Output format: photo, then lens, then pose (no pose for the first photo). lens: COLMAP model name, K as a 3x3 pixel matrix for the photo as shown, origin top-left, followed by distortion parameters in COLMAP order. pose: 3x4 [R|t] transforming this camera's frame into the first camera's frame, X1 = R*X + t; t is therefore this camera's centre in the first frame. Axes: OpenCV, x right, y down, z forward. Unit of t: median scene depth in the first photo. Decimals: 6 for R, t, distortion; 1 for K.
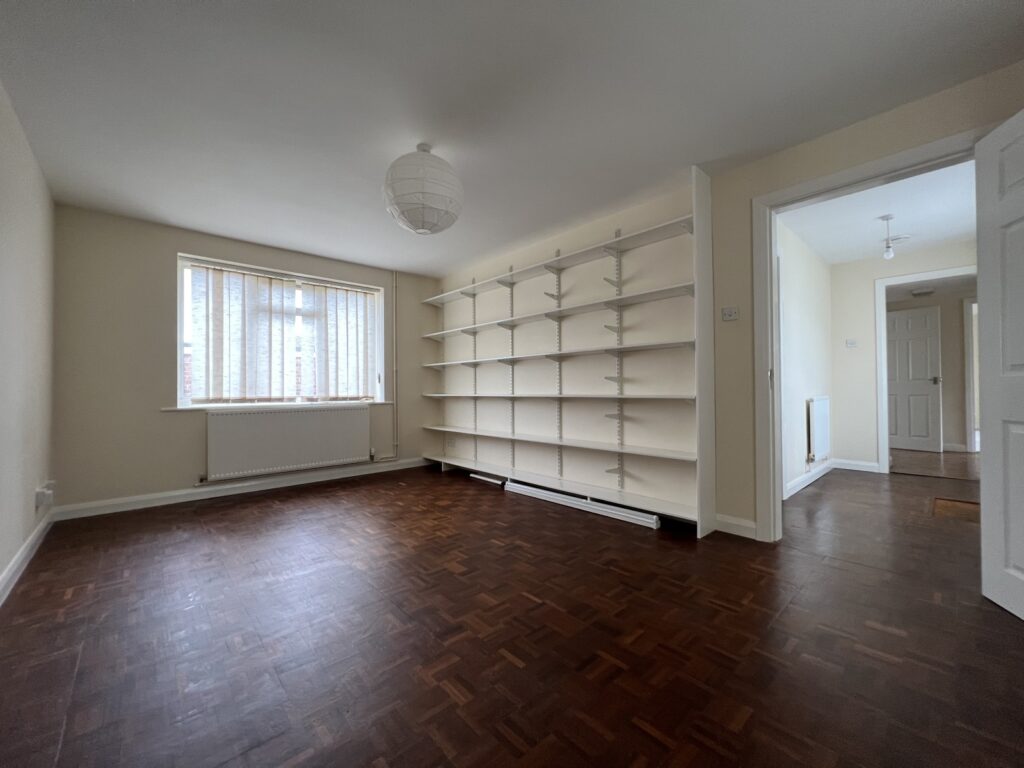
lens RADIAL K [[410.1, 0, 512.0], [0, 410.1, 384.0], [0, 0, 1]] dist [-0.001391, -0.000112]
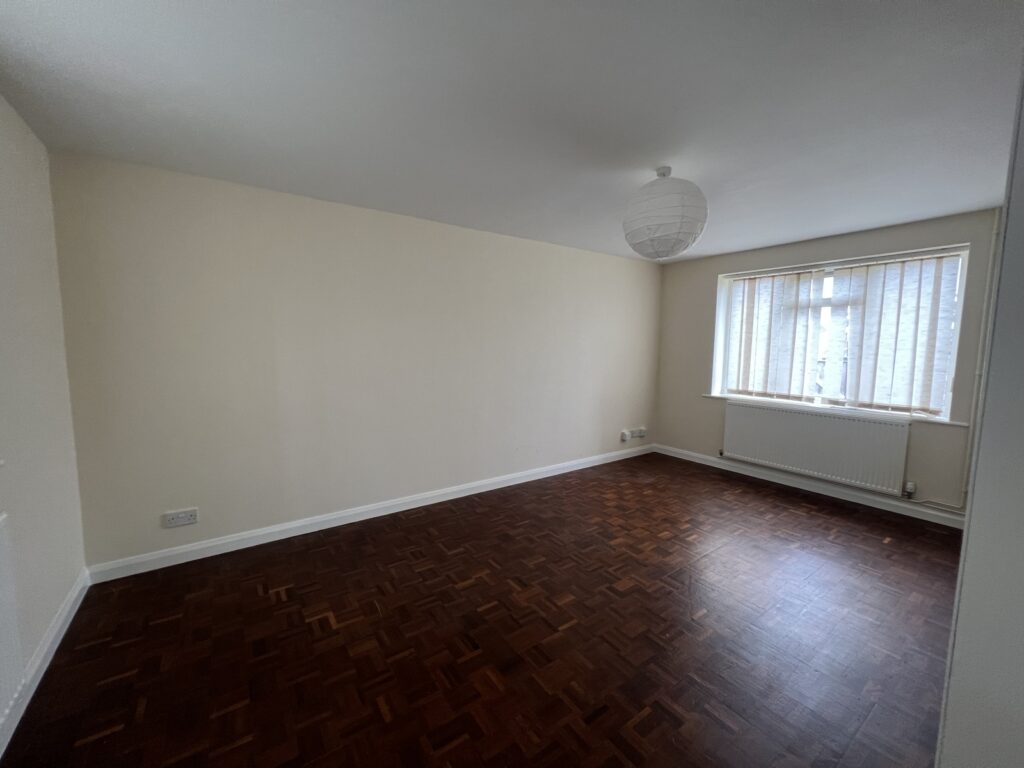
lens RADIAL K [[410.1, 0, 512.0], [0, 410.1, 384.0], [0, 0, 1]] dist [-0.001391, -0.000112]
pose [[-0.116137, 0.103667, -0.987808, 0.481377], [0.002726, 0.994568, 0.104056, -0.100435], [0.993229, 0.009392, -0.115789, 0.439767]]
